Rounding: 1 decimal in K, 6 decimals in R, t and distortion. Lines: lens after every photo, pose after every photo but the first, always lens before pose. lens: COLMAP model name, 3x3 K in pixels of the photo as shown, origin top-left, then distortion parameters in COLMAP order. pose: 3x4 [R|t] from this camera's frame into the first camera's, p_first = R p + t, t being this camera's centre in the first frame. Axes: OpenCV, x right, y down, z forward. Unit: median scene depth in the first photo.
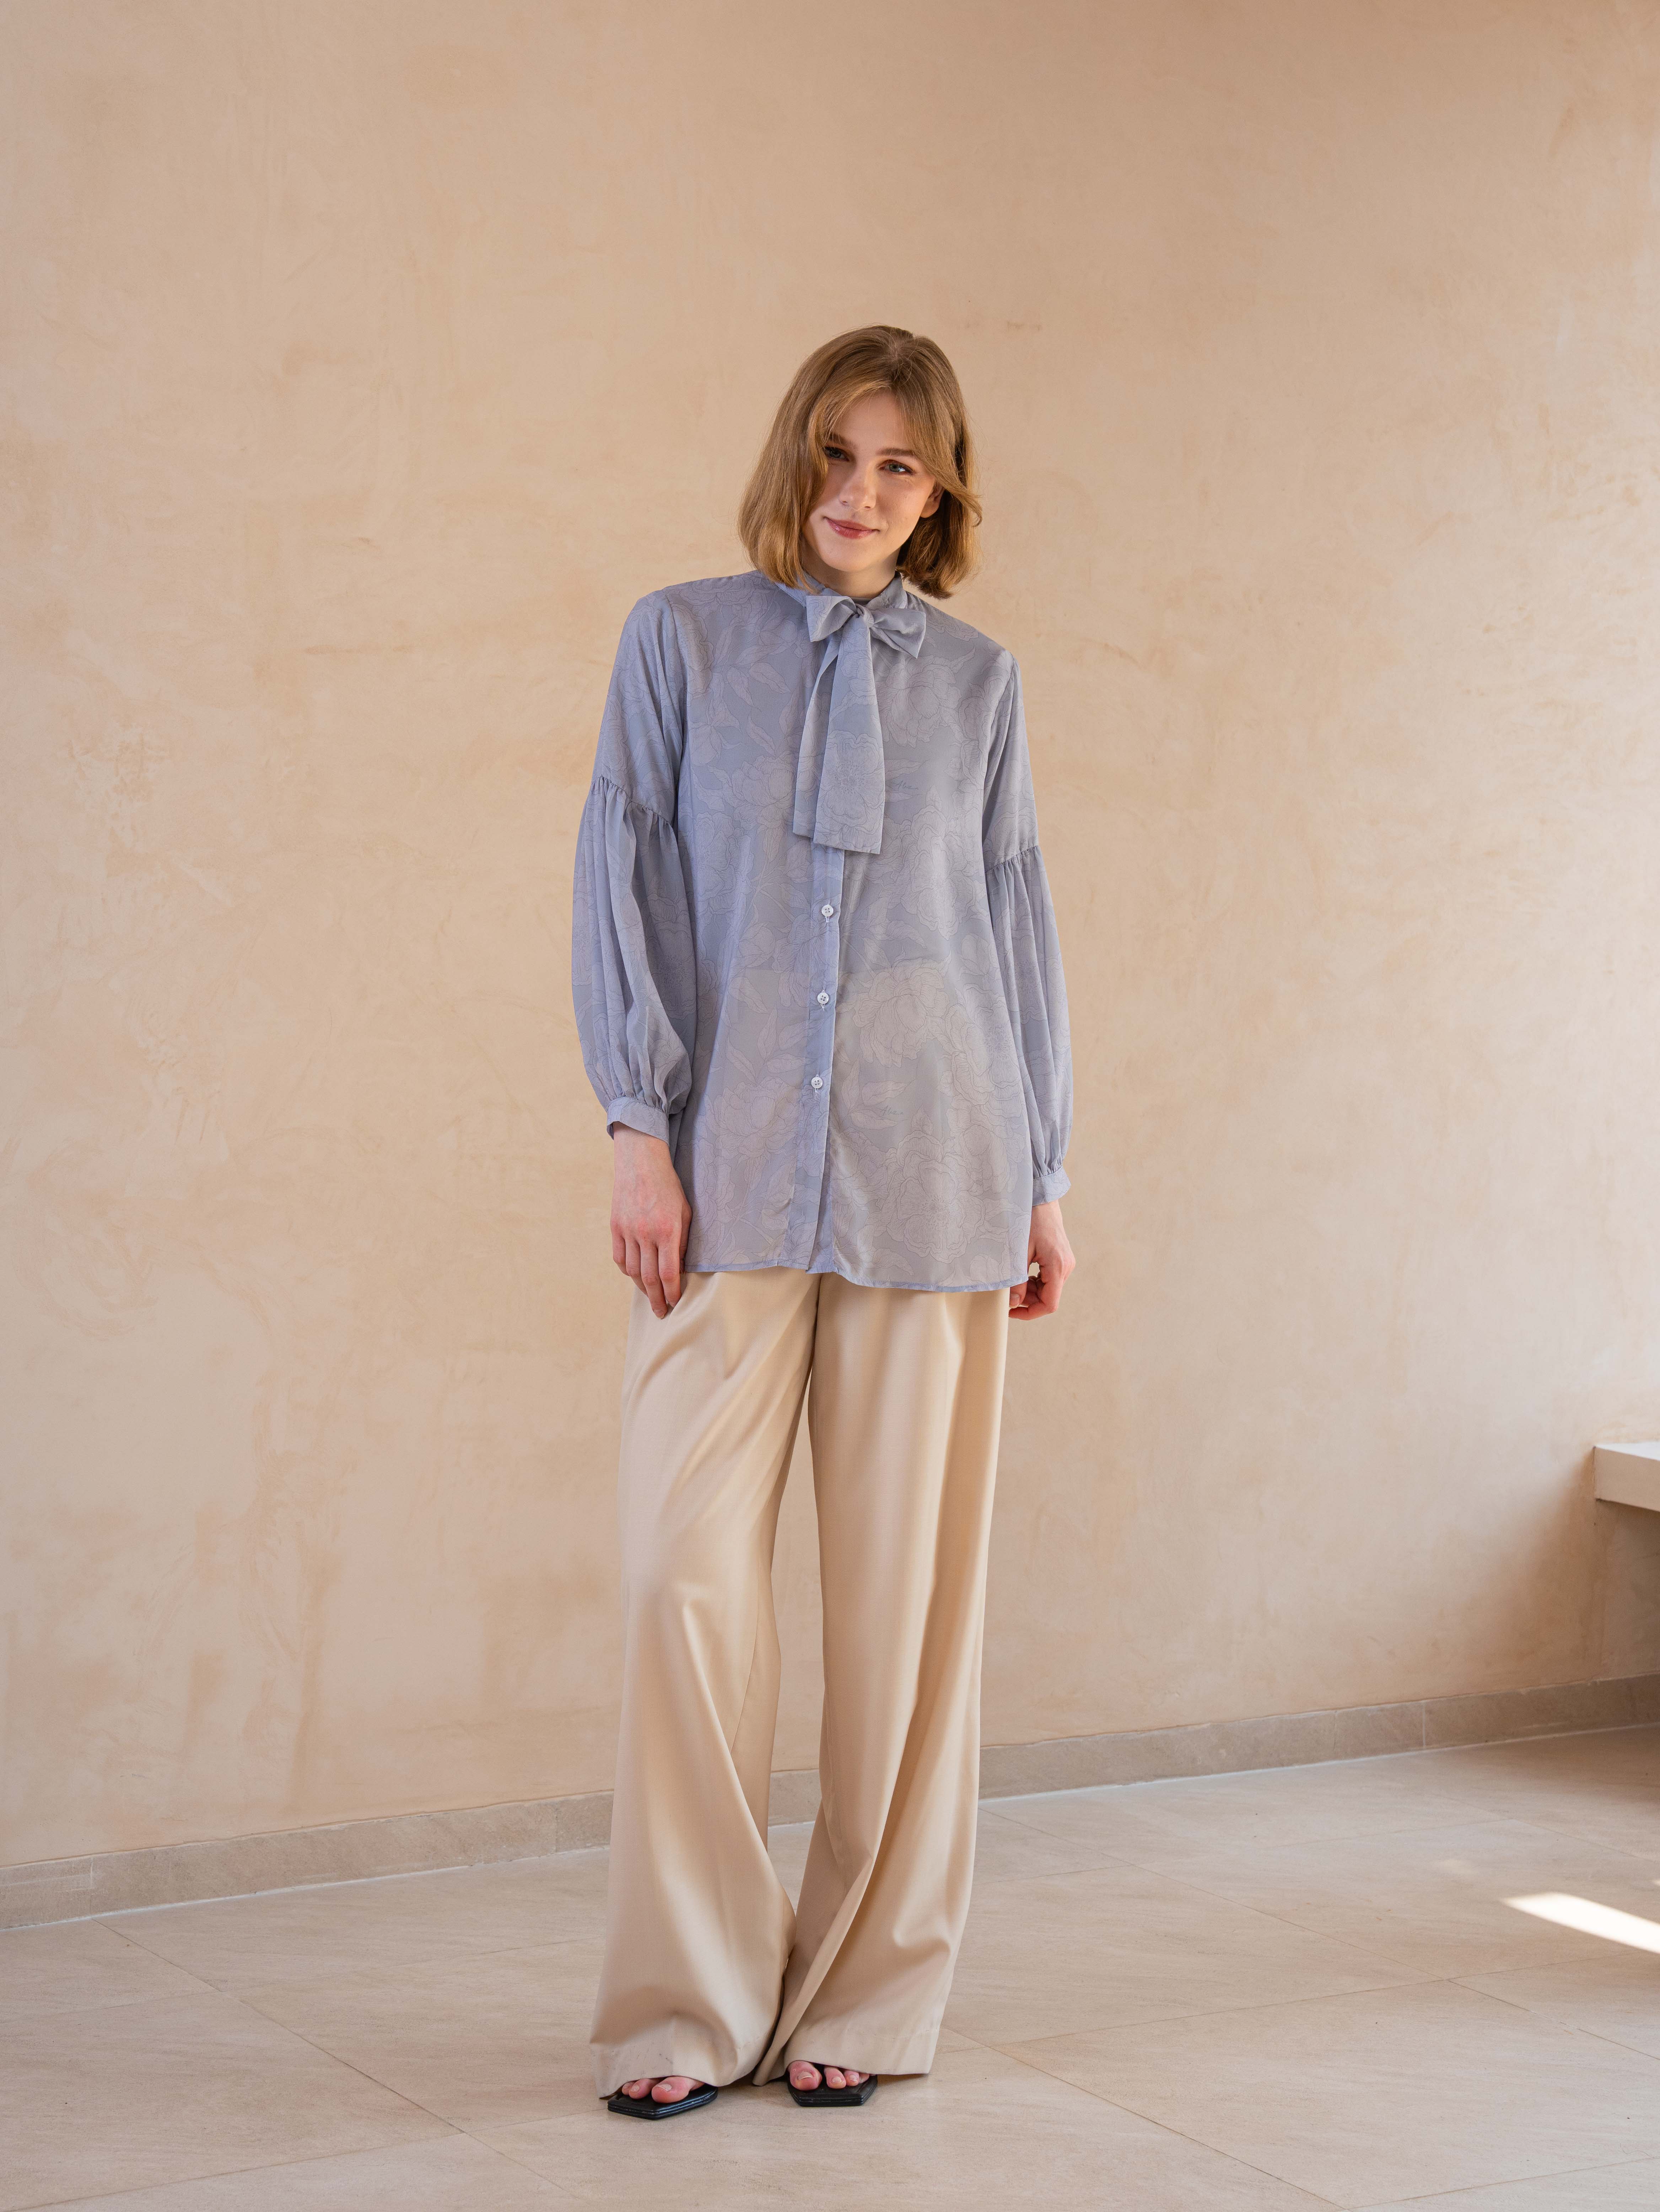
lens RADIAL K [[4034.3, 0, 836.2], [0, 4034.3, 1101.5], [0, 0, 1]] dist [0.191764, 0.000000]
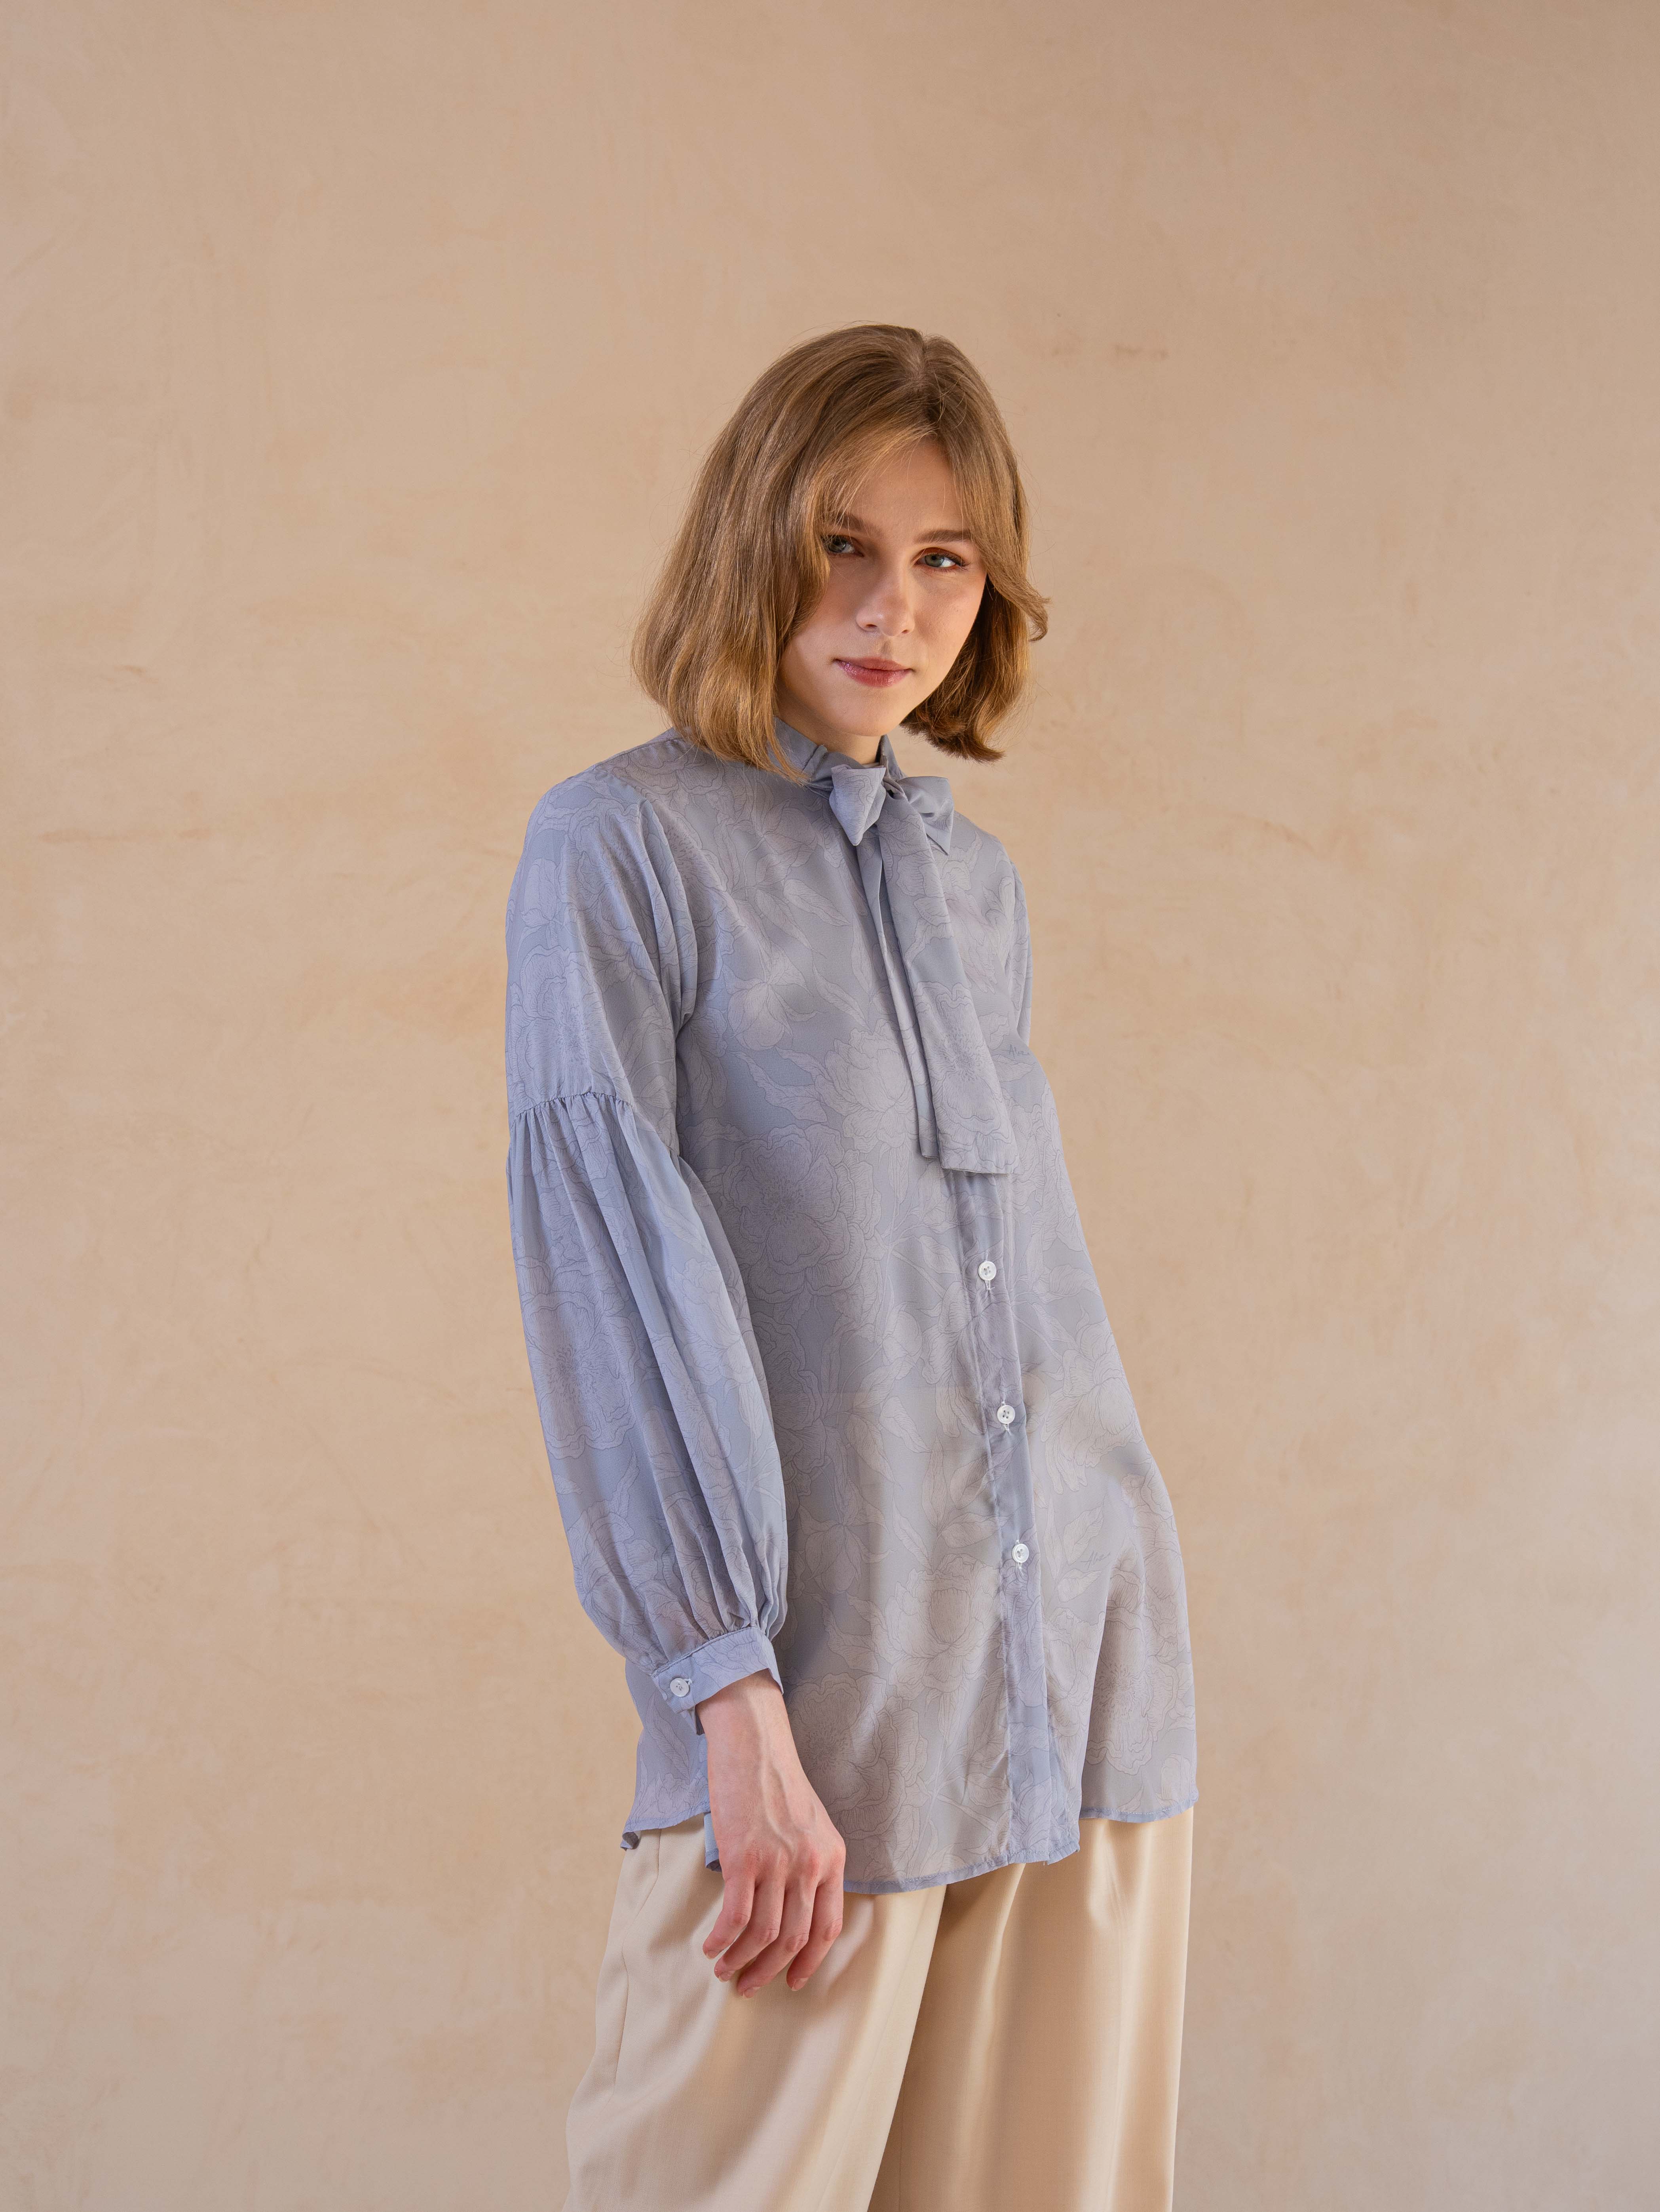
lens RADIAL K [[4715.0, 0, 954.3], [0, 4715.0, 1148.7], [0, 0, 1]] dist [0.222443, 0.000000]
pose [[0.999976, -0.002666, -0.006331, 0.020691], [0.002417, 0.999238, -0.038955, -0.029806], [0.006430, 0.038938, 0.999221, 0.229045]]
